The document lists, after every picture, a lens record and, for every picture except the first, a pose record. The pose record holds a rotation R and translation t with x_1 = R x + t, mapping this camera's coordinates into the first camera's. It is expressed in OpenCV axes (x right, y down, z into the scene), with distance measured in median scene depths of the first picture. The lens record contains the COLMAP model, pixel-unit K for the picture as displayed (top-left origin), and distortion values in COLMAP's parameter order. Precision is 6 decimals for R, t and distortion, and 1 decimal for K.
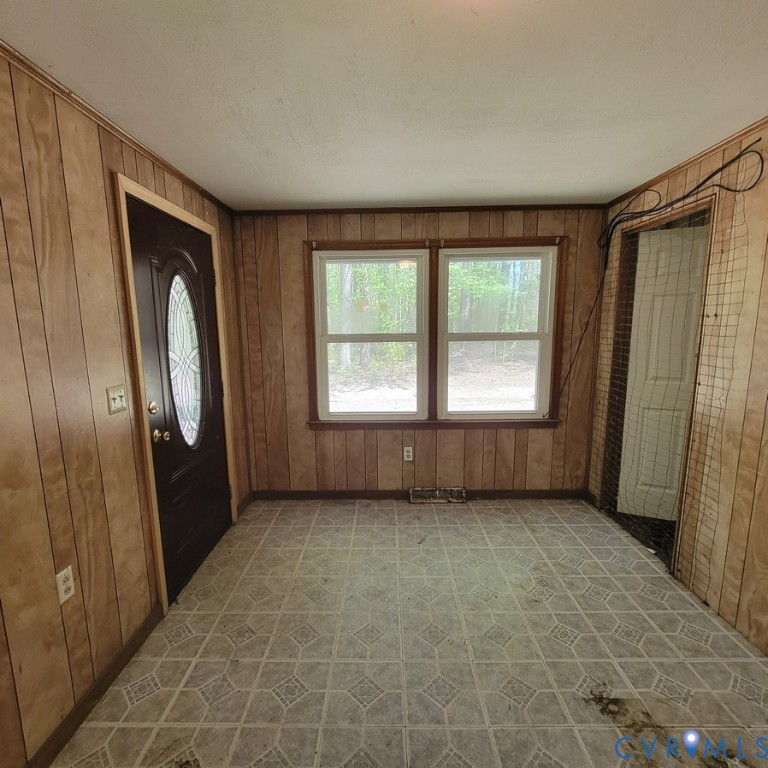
lens RADIAL K [[408.5, 0, 383.1], [0, 408.5, 392.7], [0, 0, 1]] dist [-0.000003, 0.000028]
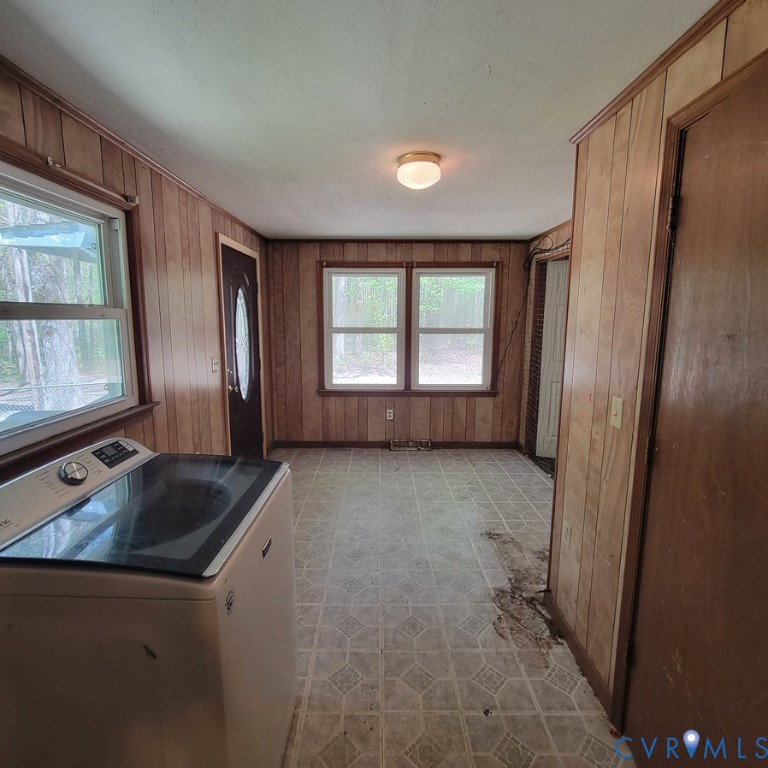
lens RADIAL K [[425.5, 0, 384.0], [0, 425.5, 384.0], [0, 0, 1]] dist [0.000004, -0.000235]
pose [[0.999670, 0.013507, 0.021839, 0.010269], [-0.013371, 0.999891, -0.006332, 0.059921], [-0.021922, 0.006038, 0.999741, -0.468662]]
